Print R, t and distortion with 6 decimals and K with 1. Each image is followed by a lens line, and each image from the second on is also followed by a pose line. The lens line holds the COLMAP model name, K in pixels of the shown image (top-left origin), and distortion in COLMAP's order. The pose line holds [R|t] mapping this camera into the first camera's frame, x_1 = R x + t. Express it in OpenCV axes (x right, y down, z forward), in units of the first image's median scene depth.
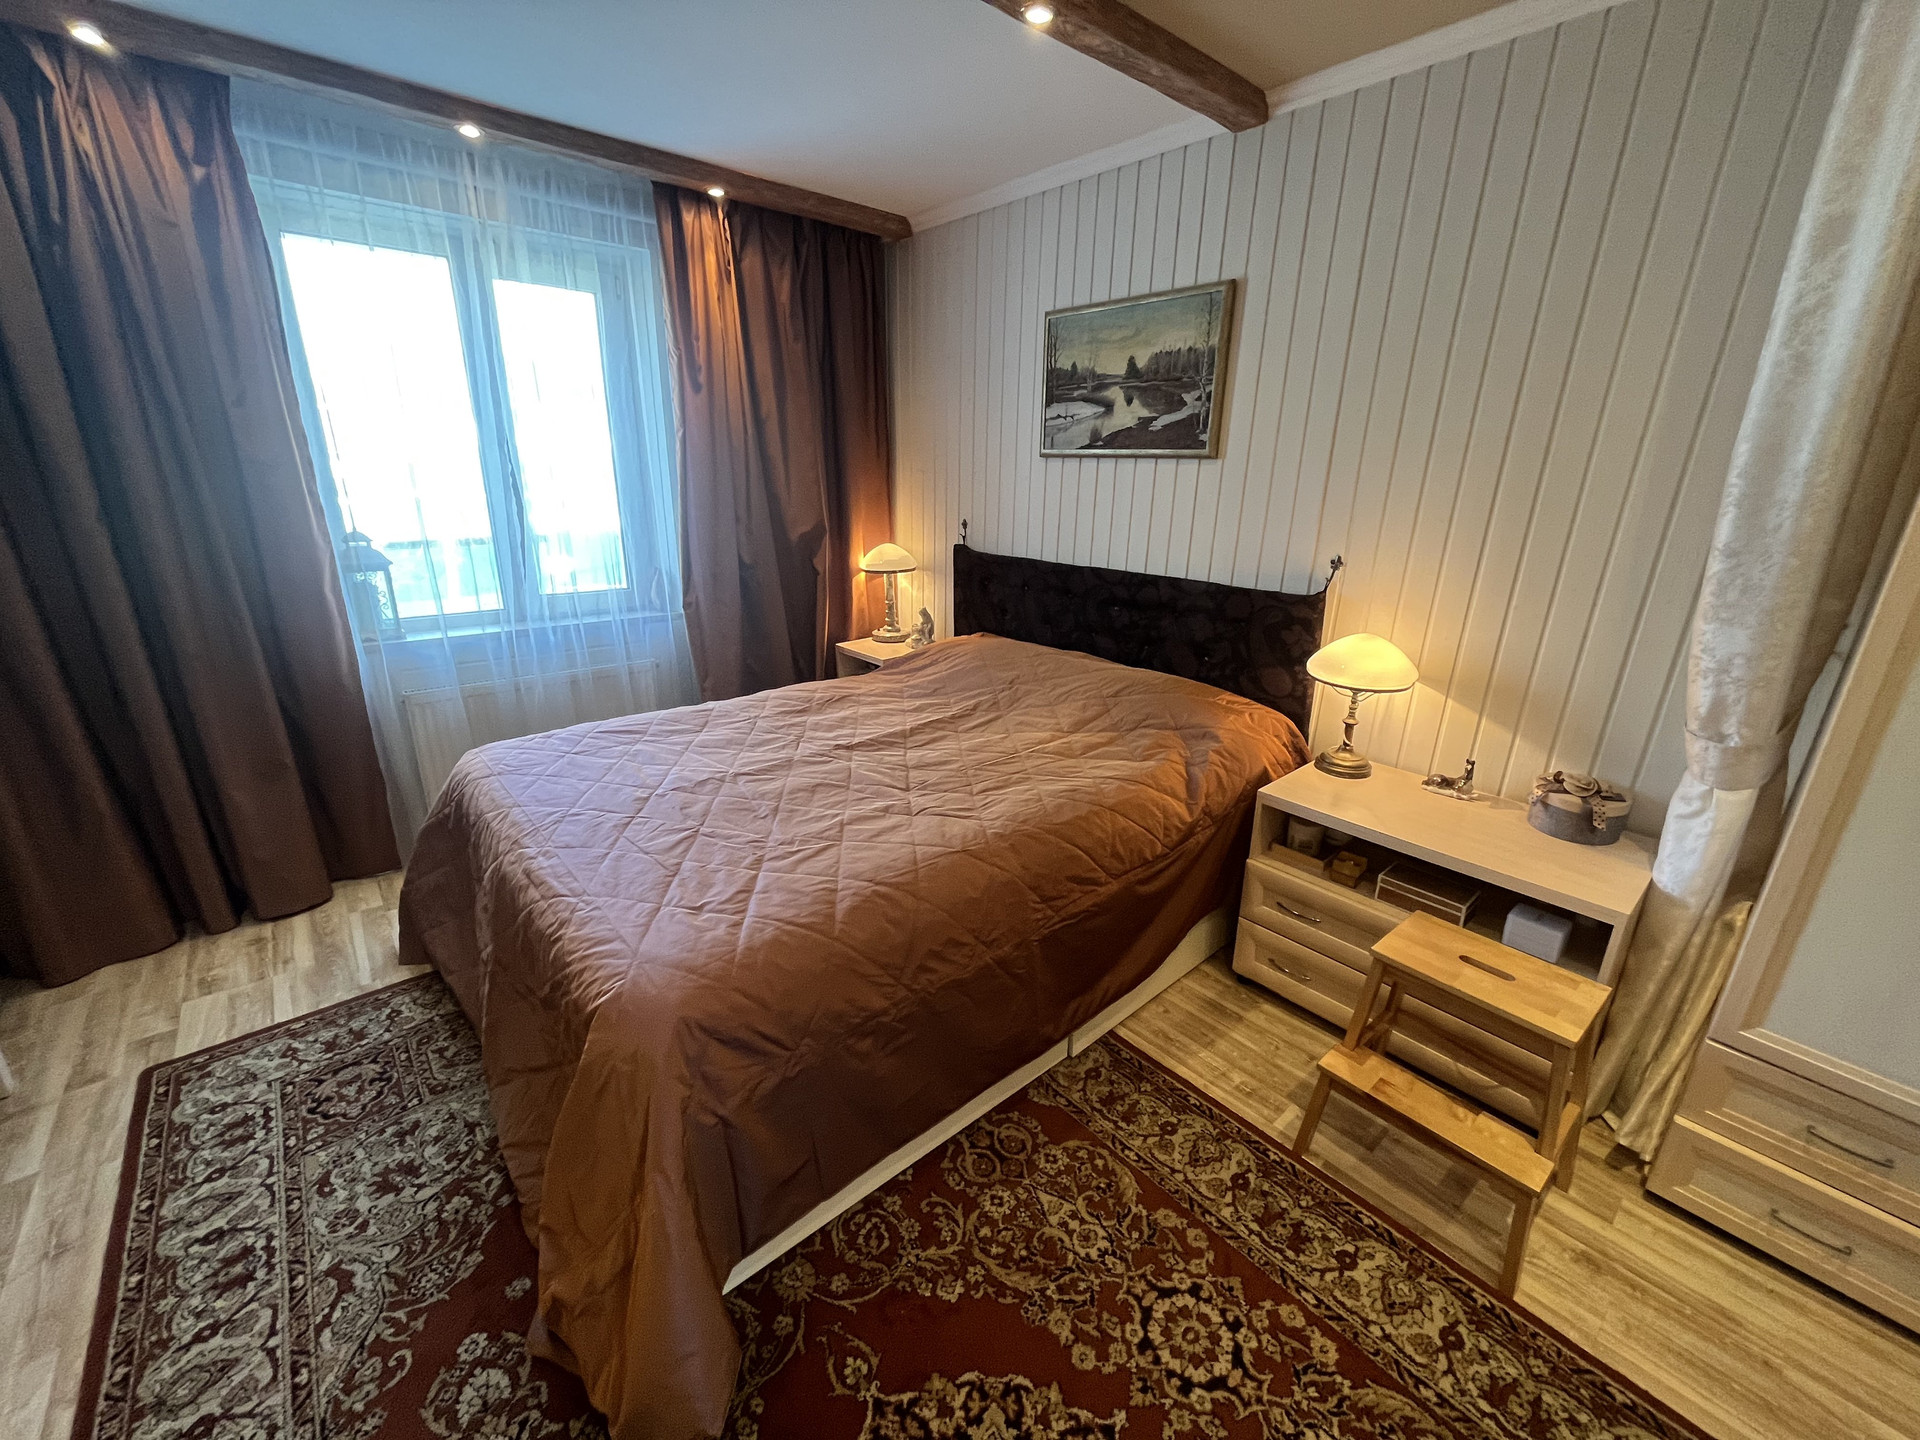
lens RADIAL K [[774.0, 0, 960.3], [0, 774.0, 721.6], [0, 0, 1]] dist [-0.003076, 0.000070]
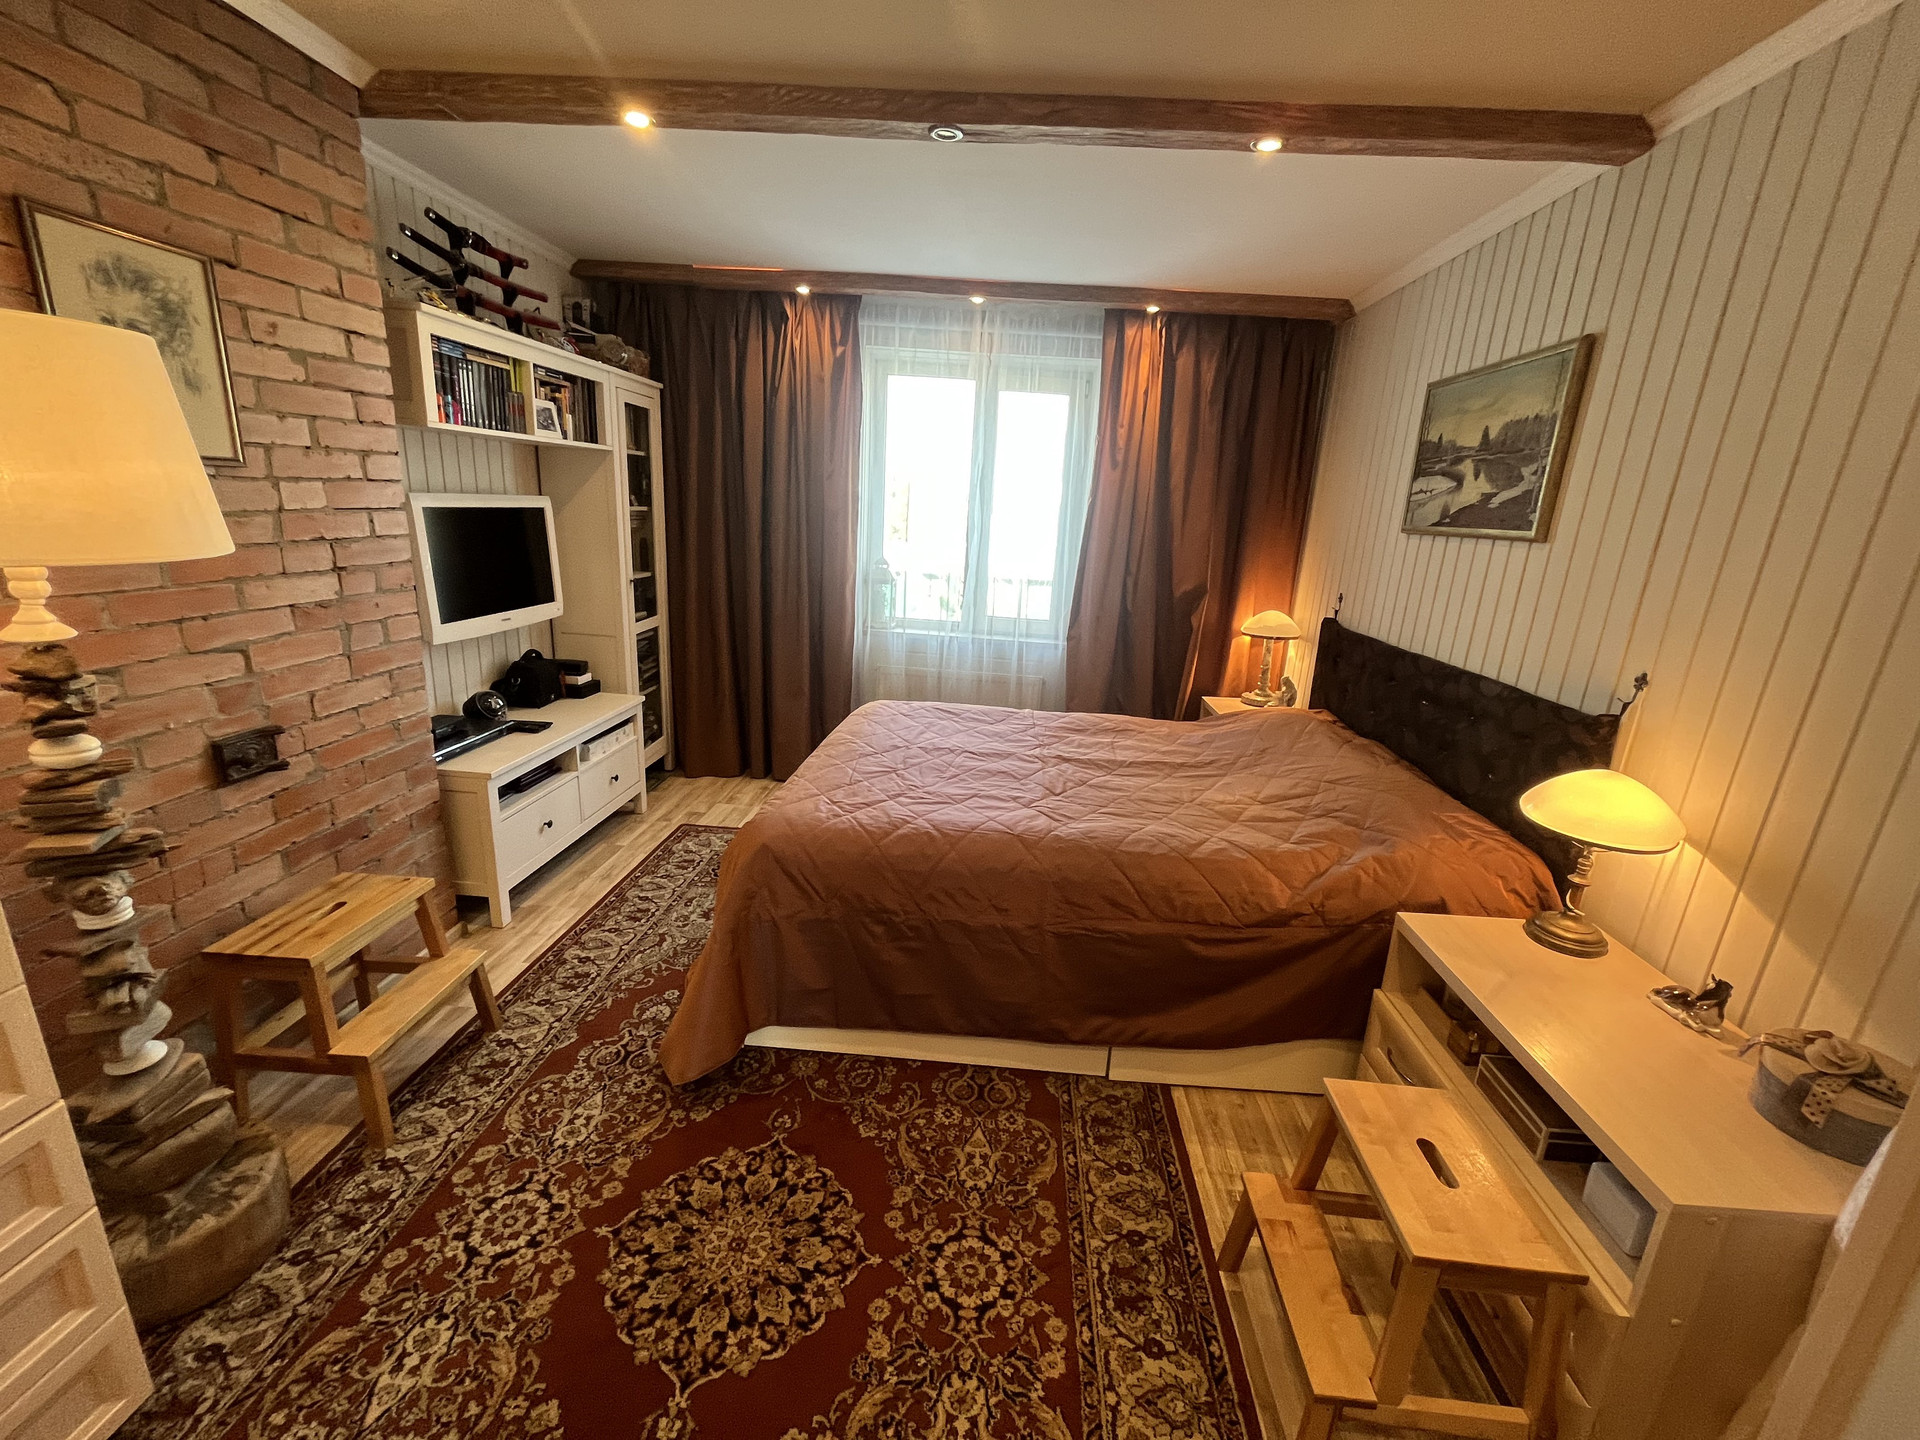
lens RADIAL K [[774.0, 0, 965.3], [0, 774.0, 721.5], [0, 0, 1]] dist [-0.003076, 0.000070]
pose [[0.714363, 0.210230, -0.667450, 0.554140], [-0.263107, 0.964511, 0.022197, -0.009230], [0.648429, 0.159755, 0.744324, 0.006655]]
